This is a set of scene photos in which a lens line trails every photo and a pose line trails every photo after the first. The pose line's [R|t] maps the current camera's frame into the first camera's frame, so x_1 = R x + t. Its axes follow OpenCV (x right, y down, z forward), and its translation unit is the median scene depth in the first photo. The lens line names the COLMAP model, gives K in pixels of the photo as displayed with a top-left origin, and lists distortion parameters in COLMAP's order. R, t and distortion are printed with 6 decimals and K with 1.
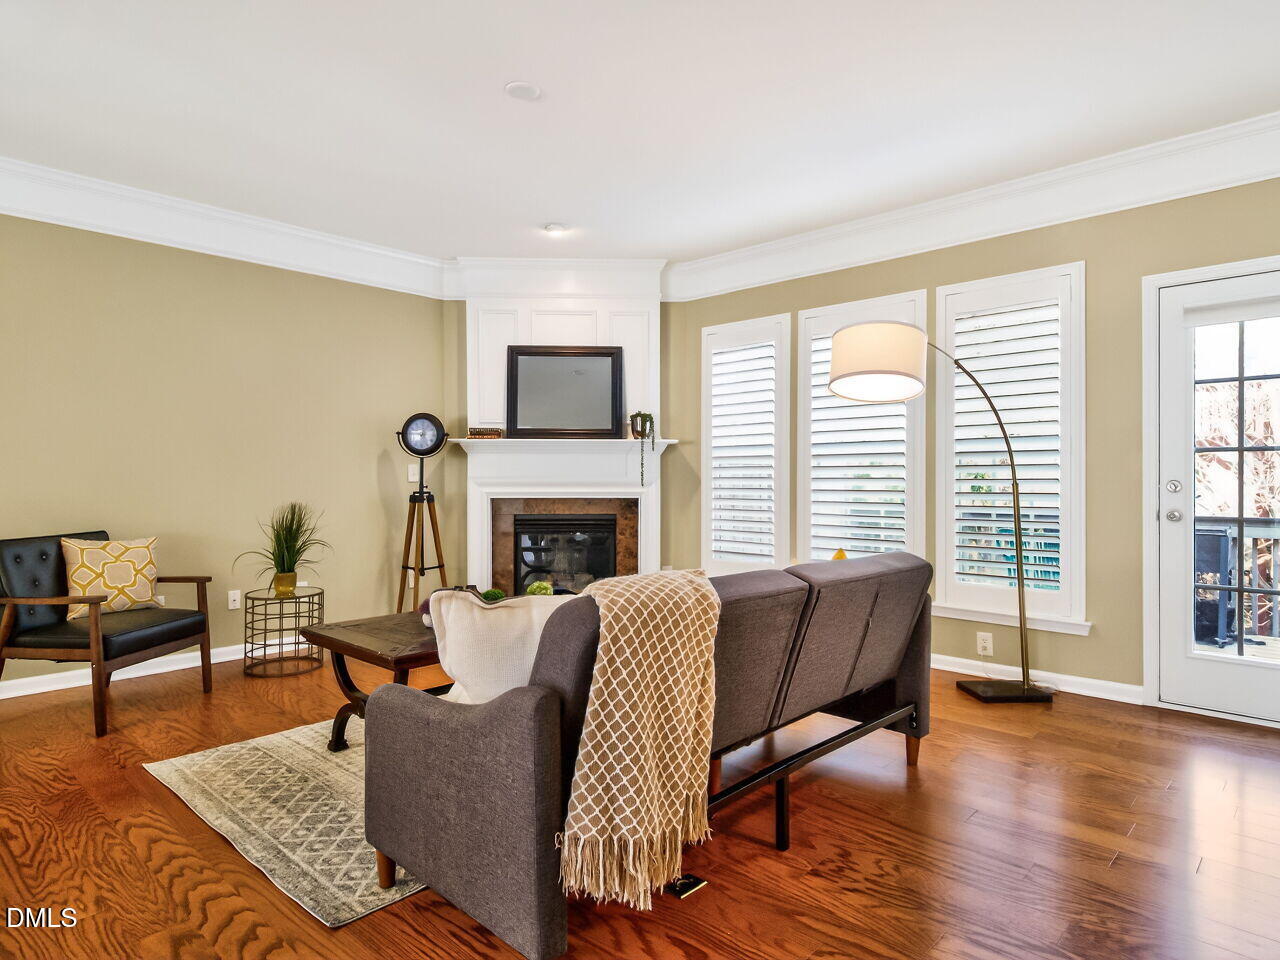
lens RADIAL K [[762.2, 0, 640.0], [0, 762.2, 480.0], [0, 0, 1]] dist [0.029630, -0.001117]
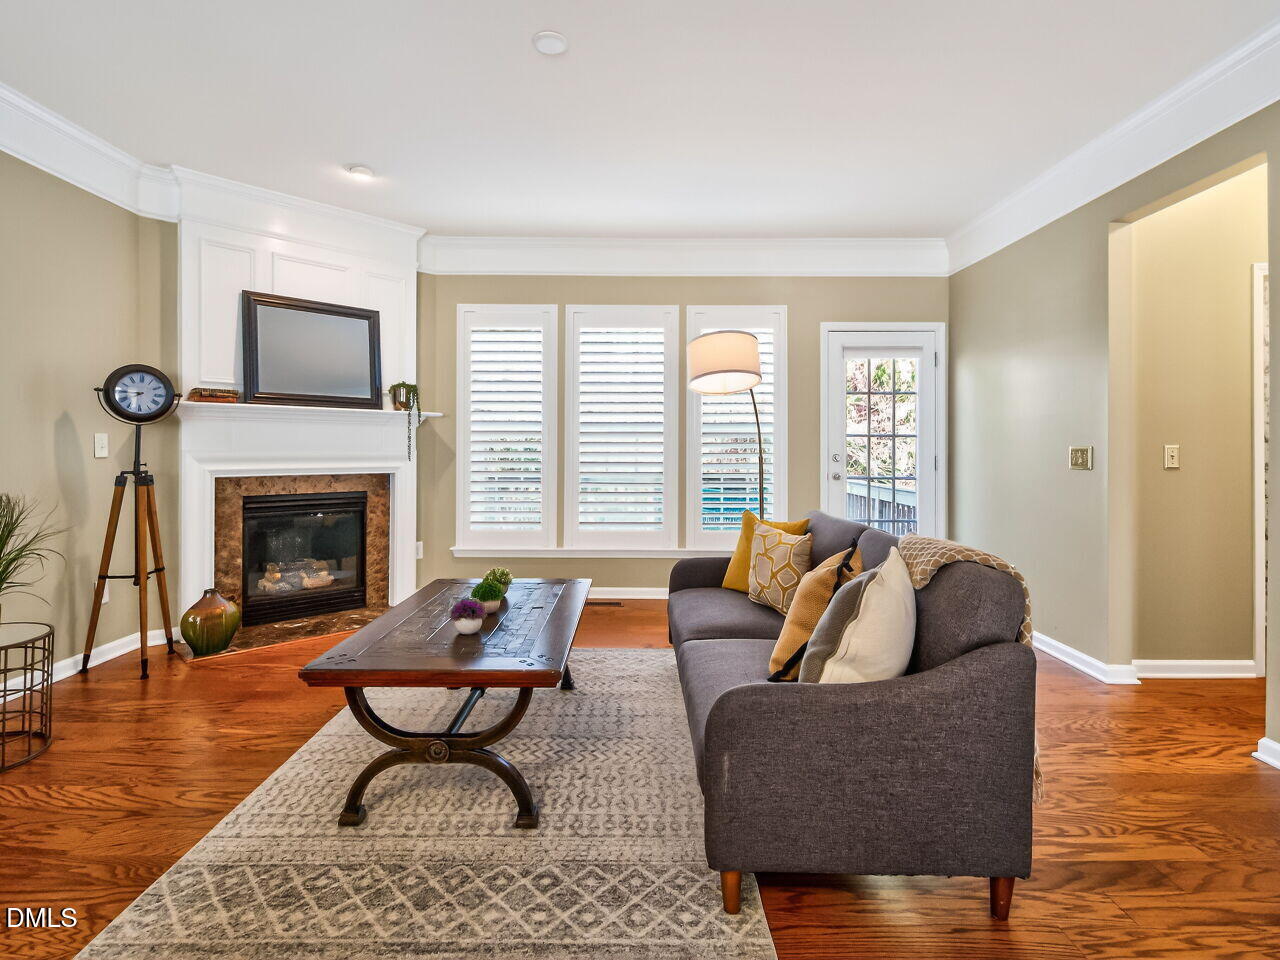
lens RADIAL K [[669.6, 0, 634.9], [0, 669.6, 444.8], [0, 0, 1]] dist [0.001965, 0.000101]
pose [[0.725256, 0.006020, 0.688453, -0.364116], [-0.000341, 0.999965, -0.008386, -0.004521], [-0.688479, 0.005847, 0.725232, 0.193077]]
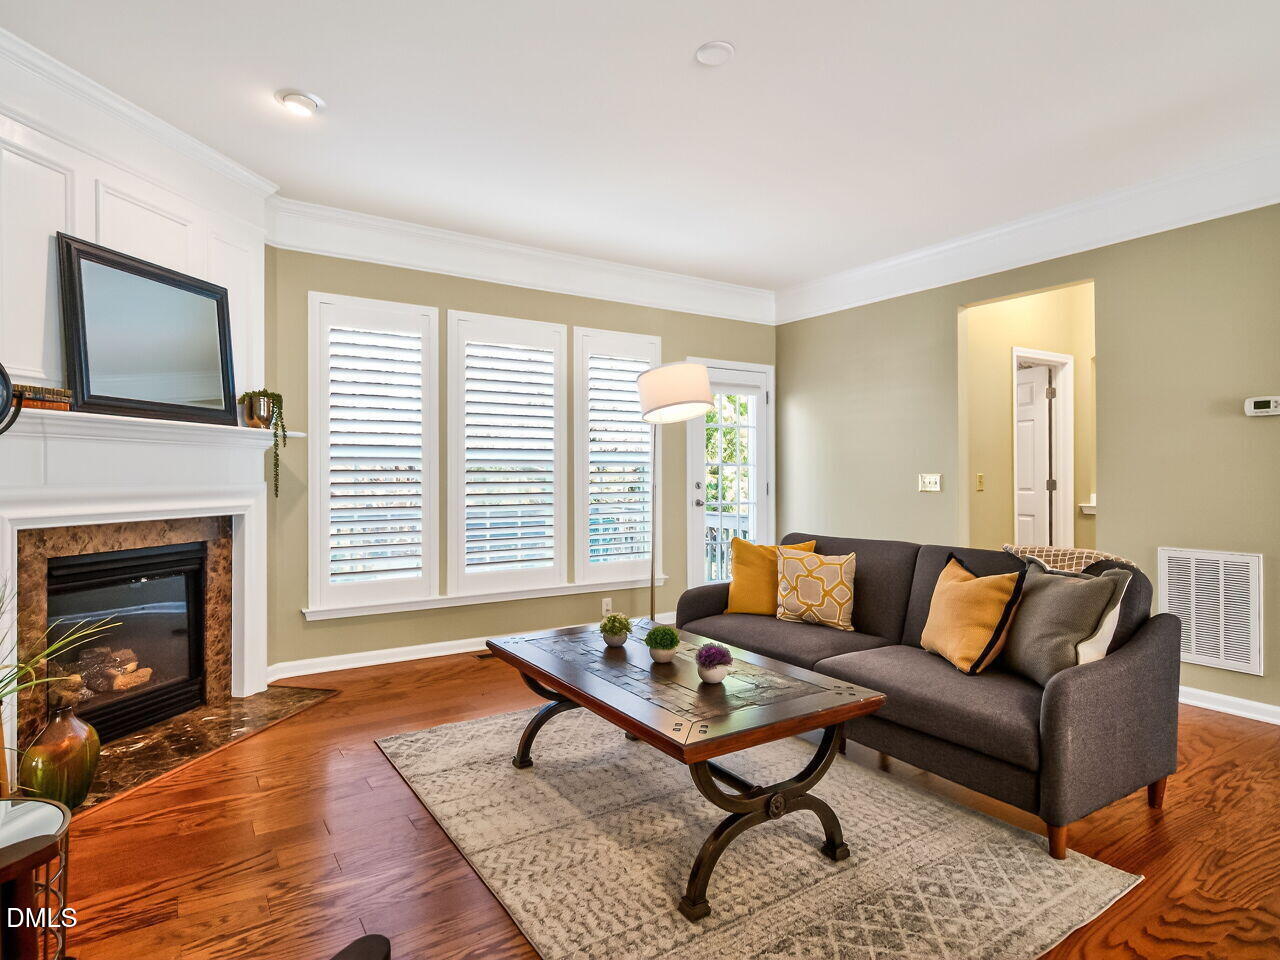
lens RADIAL K [[714.8, 0, 635.7], [0, 714.8, 472.5], [0, 0, 1]] dist [0.003887, 0.001593]
pose [[0.228480, 0.003308, 0.973543, -0.559589], [0.005780, 0.999972, -0.004754, -0.008645], [-0.973532, 0.006713, 0.228454, 0.515054]]
